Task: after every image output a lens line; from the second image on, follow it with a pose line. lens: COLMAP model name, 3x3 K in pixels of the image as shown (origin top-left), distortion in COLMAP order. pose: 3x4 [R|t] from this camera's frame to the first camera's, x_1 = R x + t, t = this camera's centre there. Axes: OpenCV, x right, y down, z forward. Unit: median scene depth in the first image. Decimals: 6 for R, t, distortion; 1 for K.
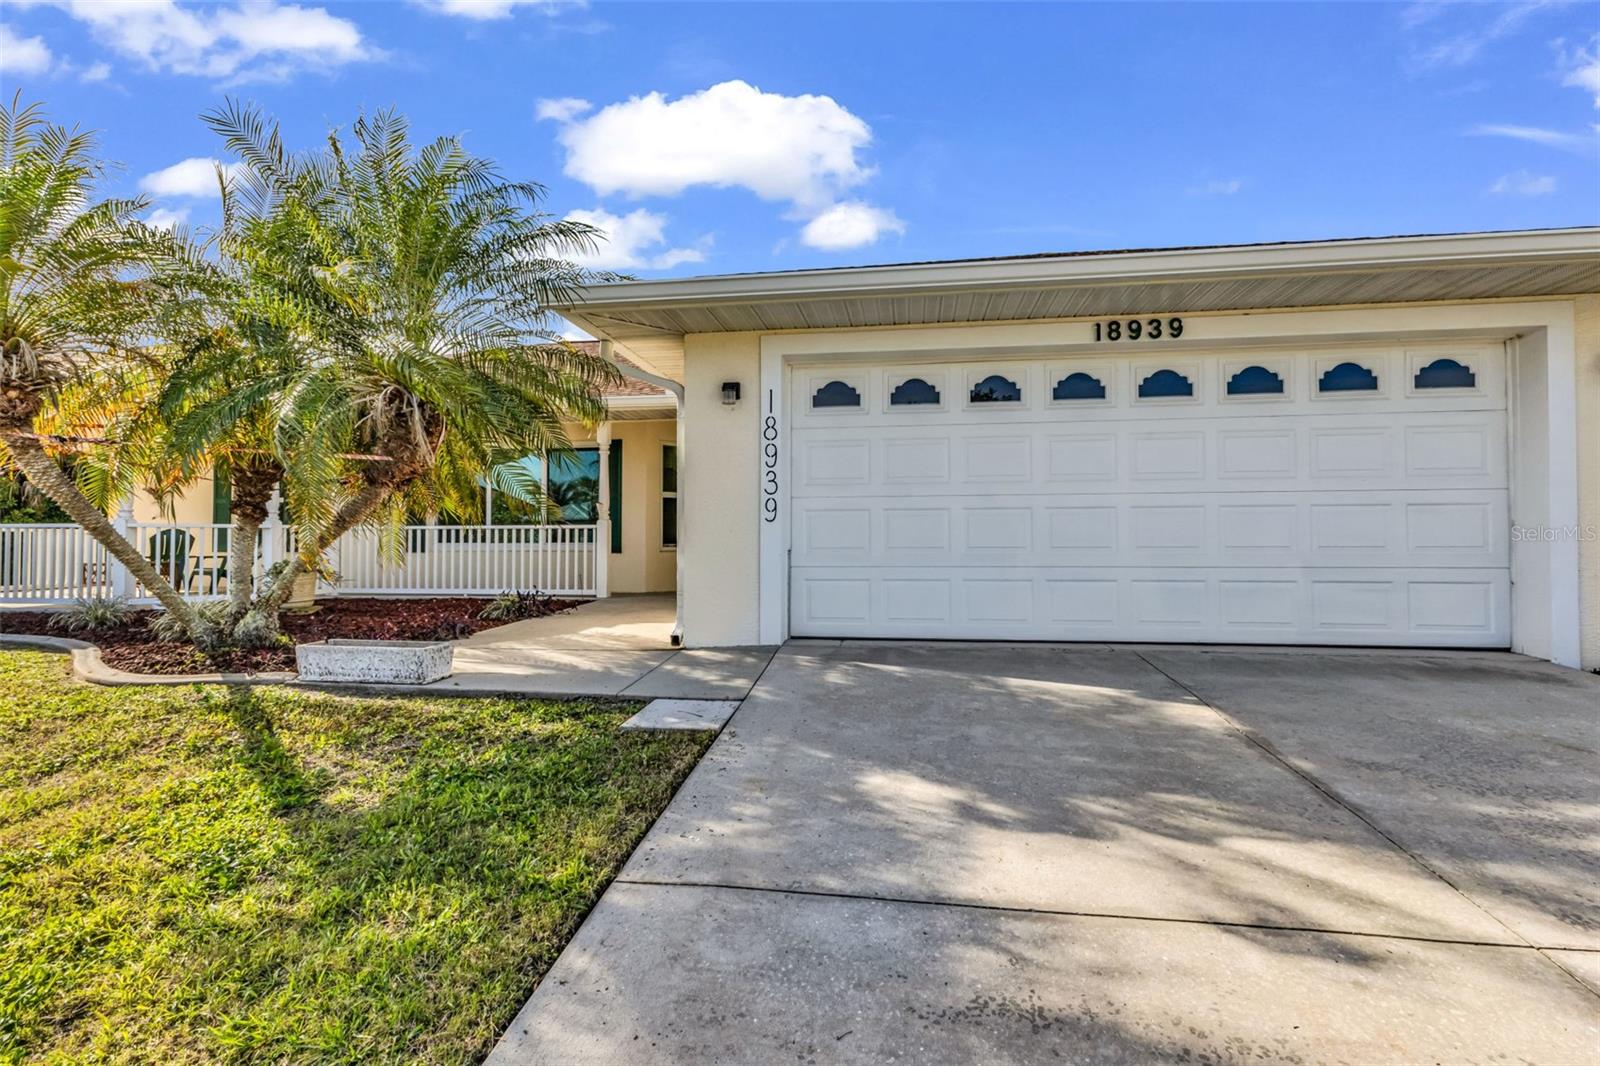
lens RADIAL K [[695.2, 0, 810.7], [0, 695.2, 539.7], [0, 0, 1]] dist [0.009752, -0.005483]
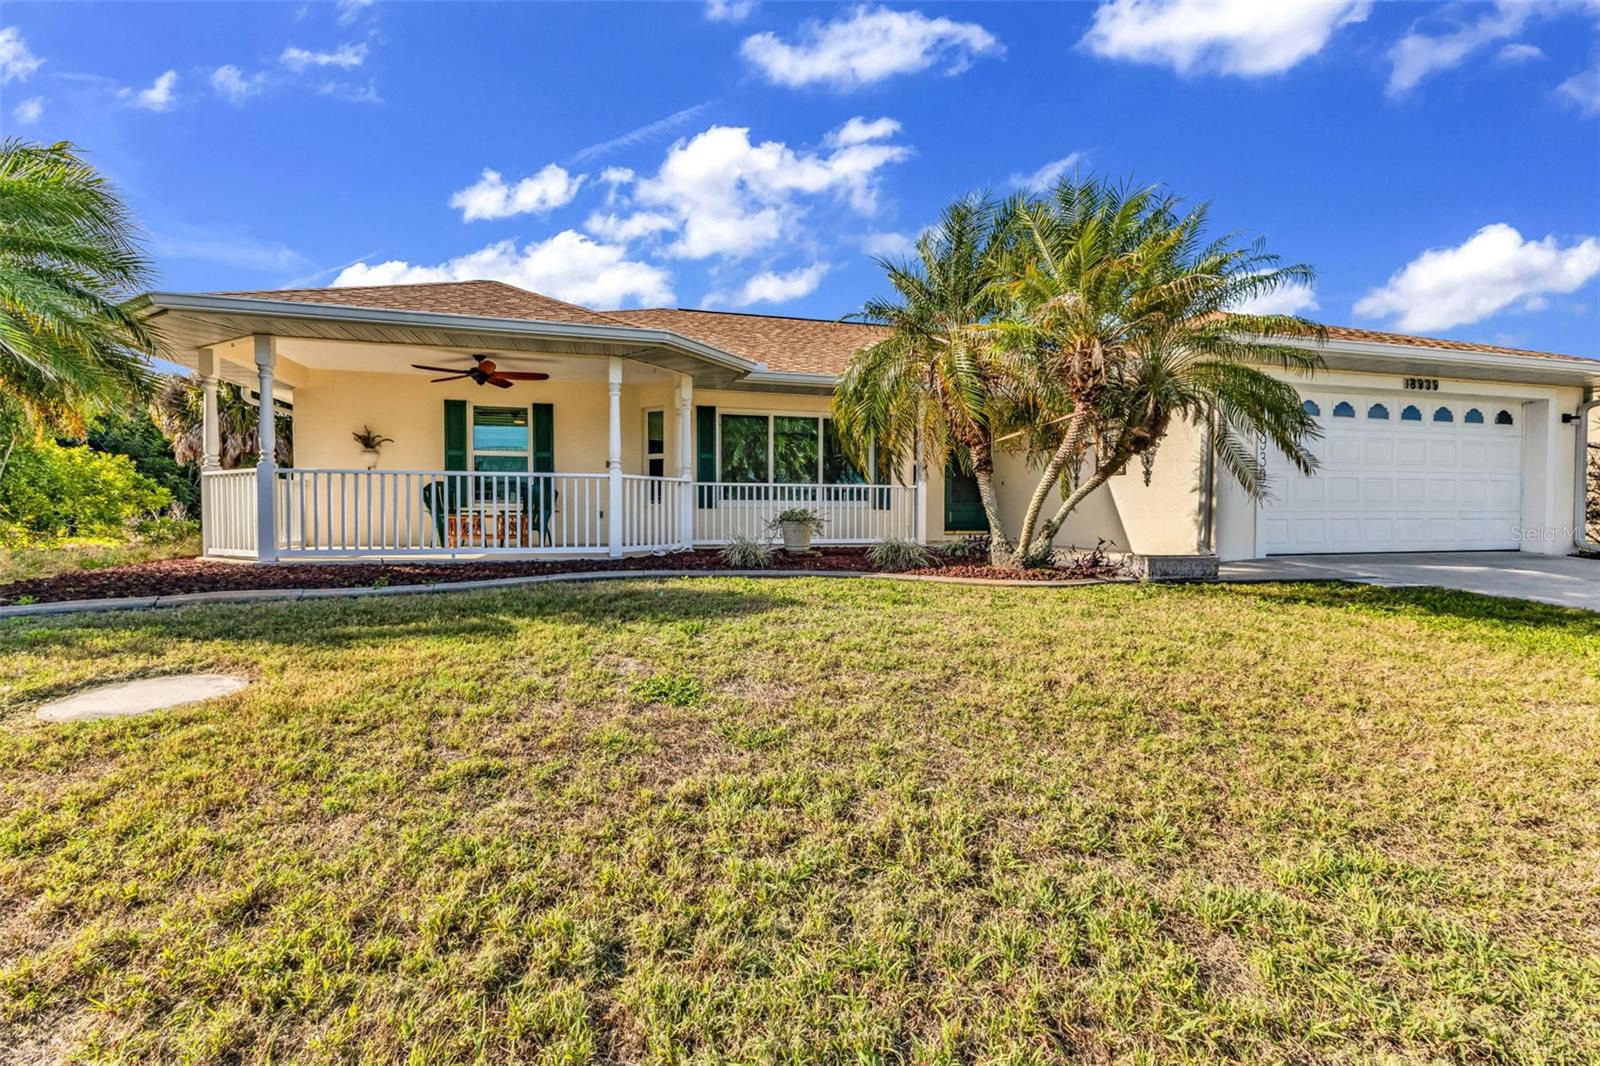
lens RADIAL K [[695.2, 0, 810.7], [0, 695.2, 539.7], [0, 0, 1]] dist [0.009752, -0.005483]
pose [[0.902255, -0.013974, 0.430976, -0.994476], [-0.004234, 0.999139, 0.041260, 0.024509], [-0.431182, -0.039052, 0.901420, 0.002439]]
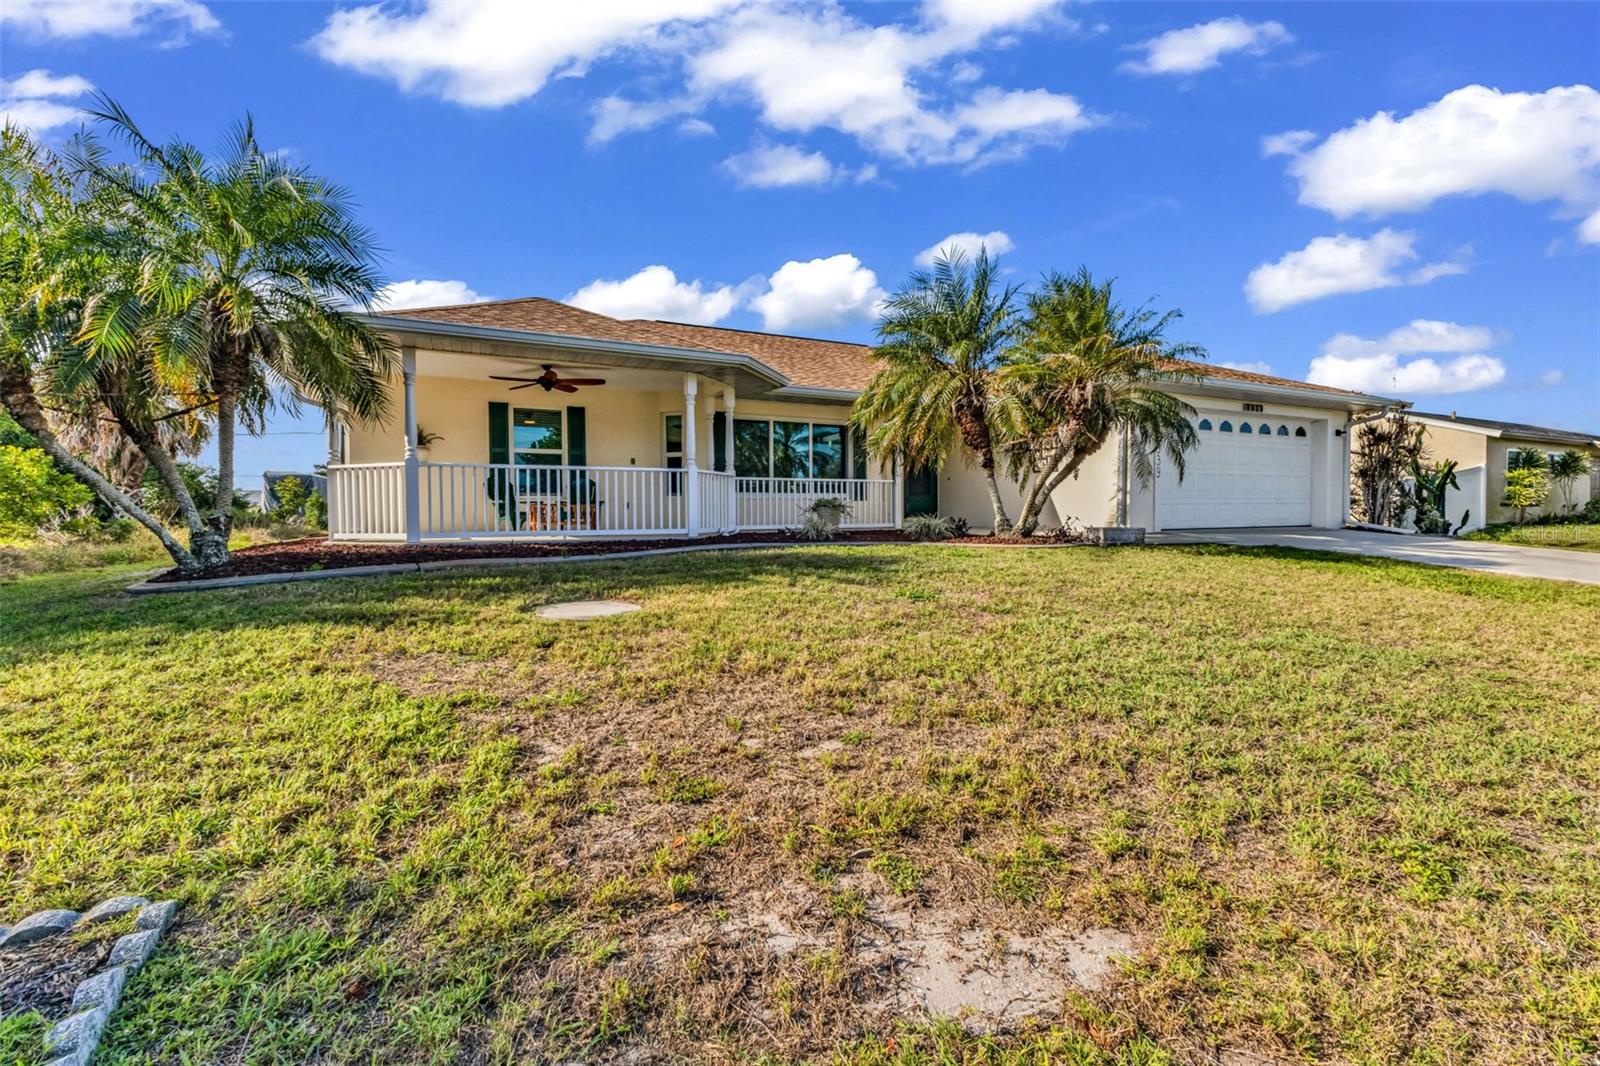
lens RADIAL K [[695.2, 0, 810.7], [0, 695.2, 539.7], [0, 0, 1]] dist [0.009752, -0.005483]
pose [[0.800736, -0.027467, 0.598388, -1.324389], [0.004140, 0.999178, 0.040324, 0.044656], [-0.599004, -0.029811, 0.800191, -0.062863]]
